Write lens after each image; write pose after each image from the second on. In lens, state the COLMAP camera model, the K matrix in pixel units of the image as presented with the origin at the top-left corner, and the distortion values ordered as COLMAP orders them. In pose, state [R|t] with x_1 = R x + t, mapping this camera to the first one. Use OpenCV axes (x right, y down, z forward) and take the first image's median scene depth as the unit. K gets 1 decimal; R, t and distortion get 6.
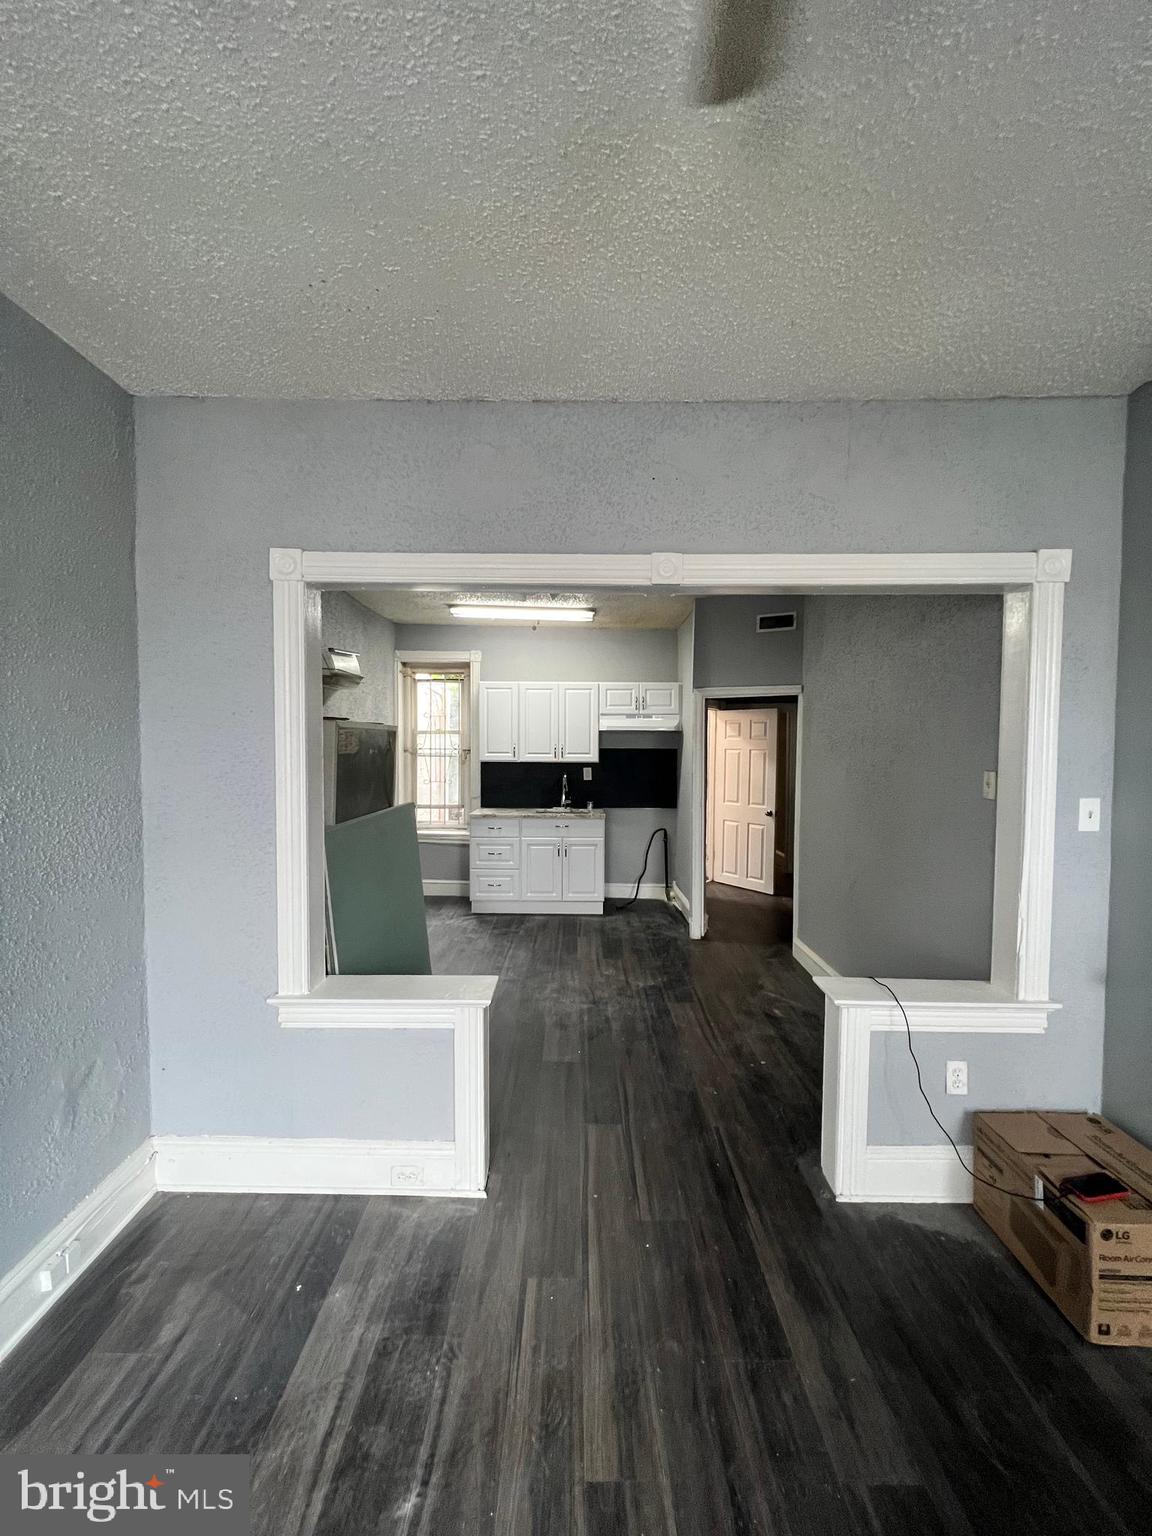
lens RADIAL K [[612.7, 0, 571.0], [0, 612.7, 768.1], [0, 0, 1]] dist [-0.000972, -0.000313]
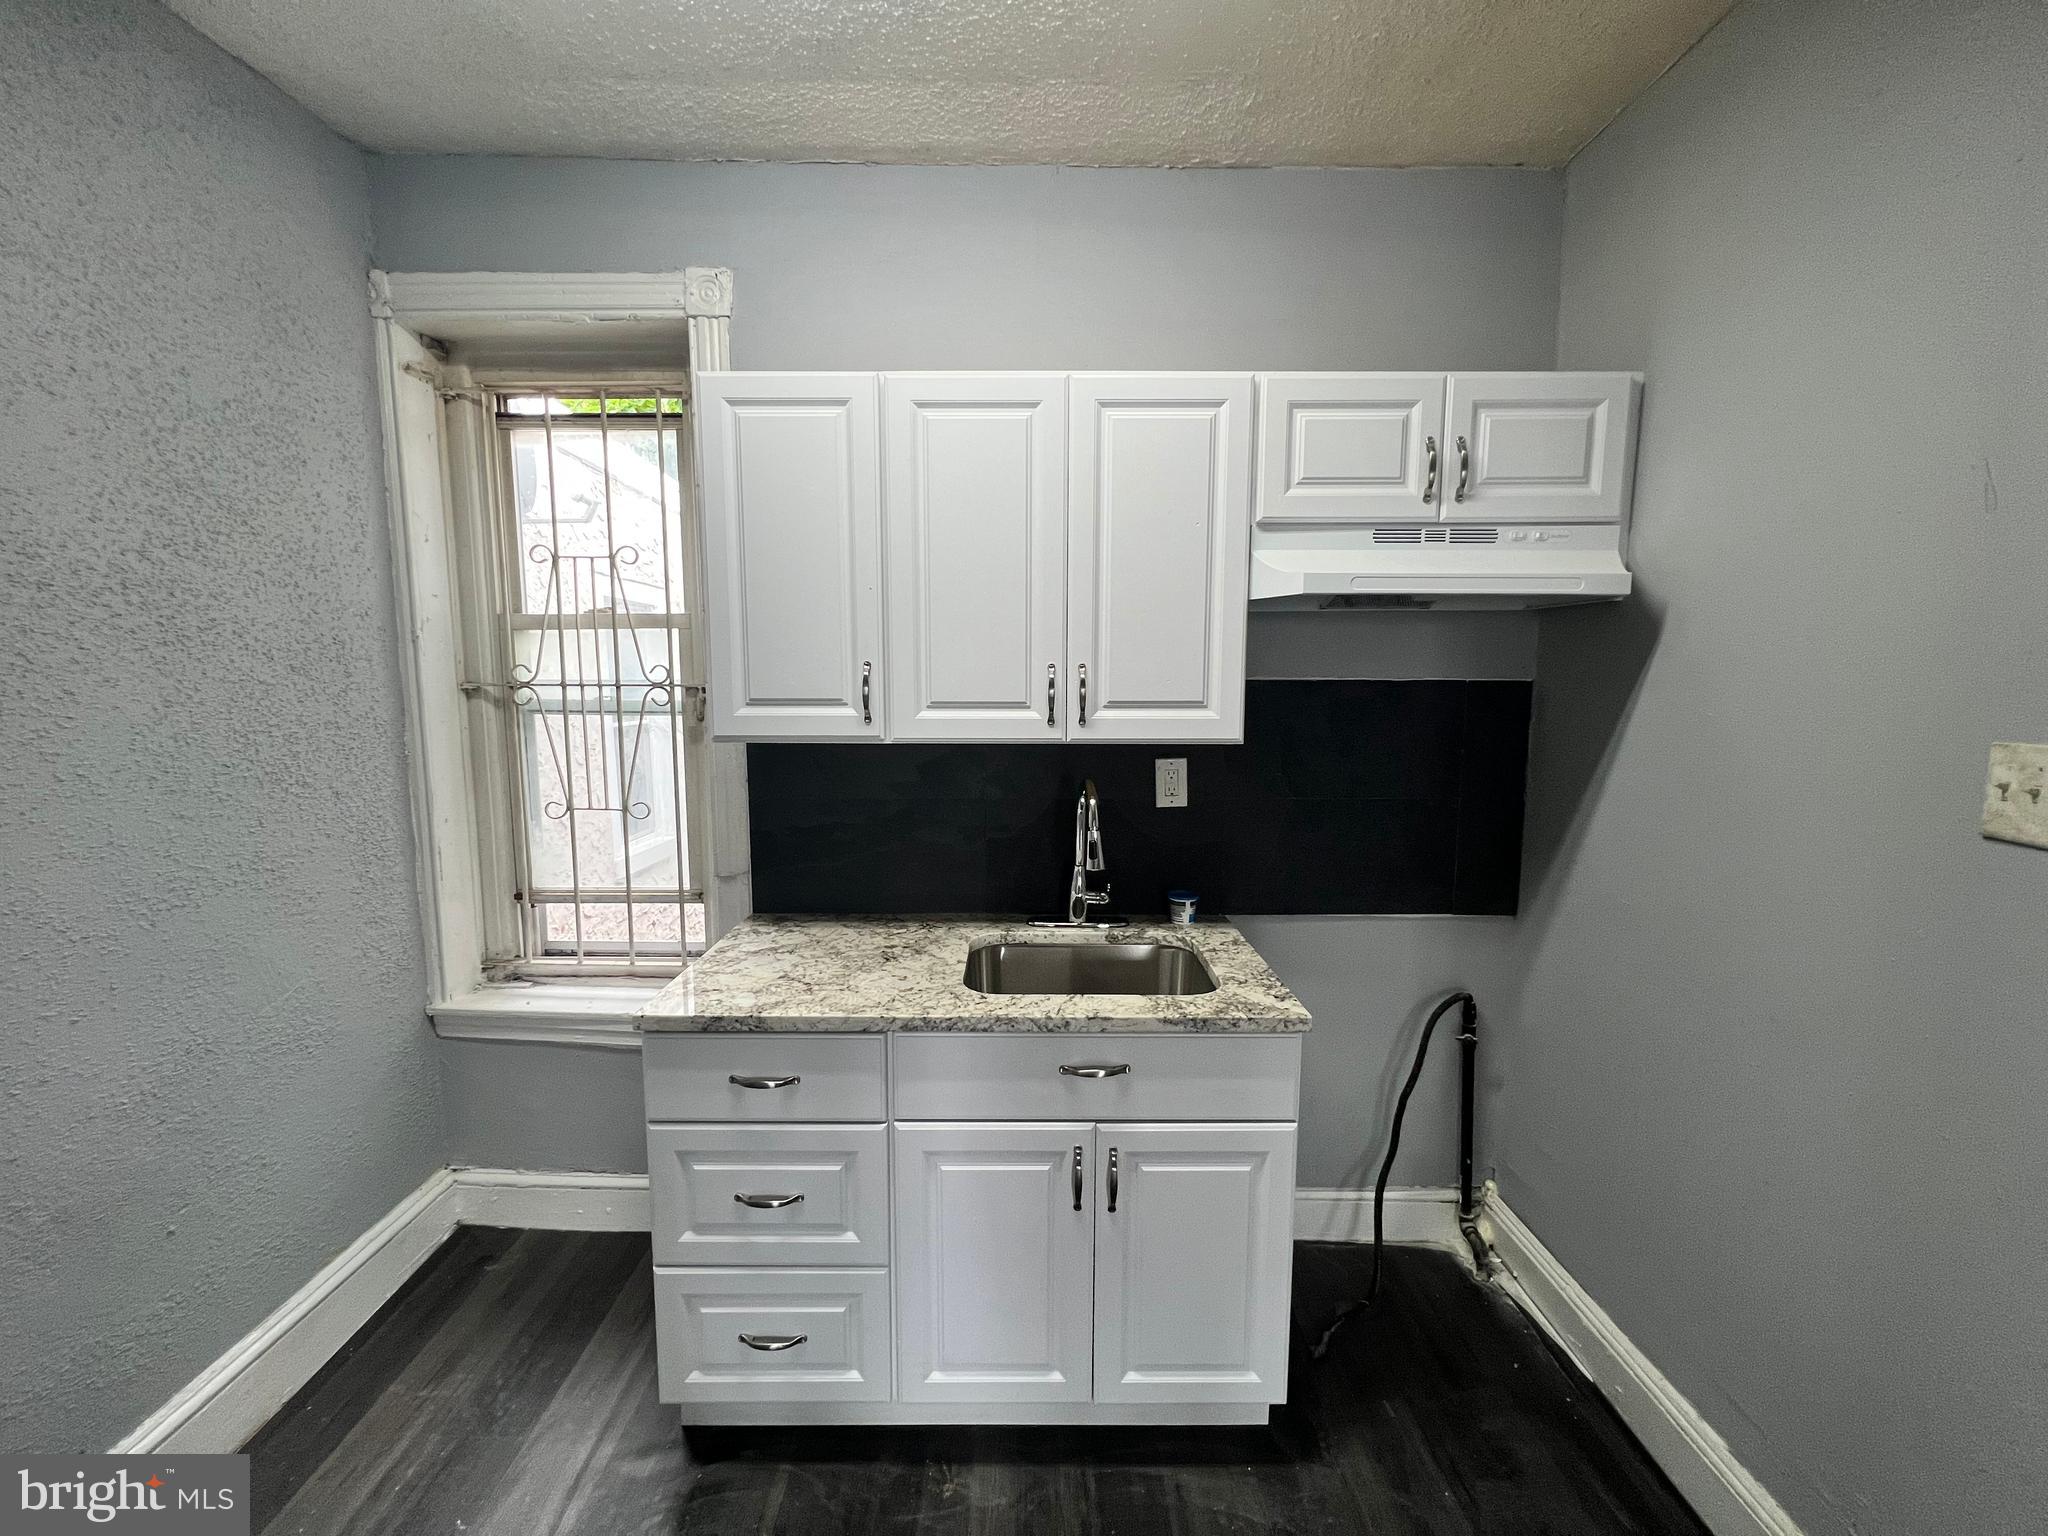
lens RADIAL K [[817.0, 0, 1029.9], [0, 817.0, 757.0], [0, 0, 1]] dist [-0.000972, -0.000313]
pose [[0.999992, -0.003832, 0.000815, -0.032272], [0.003766, 0.997544, 0.069940, -0.025004], [-0.001081, -0.069937, 0.997551, 0.673058]]
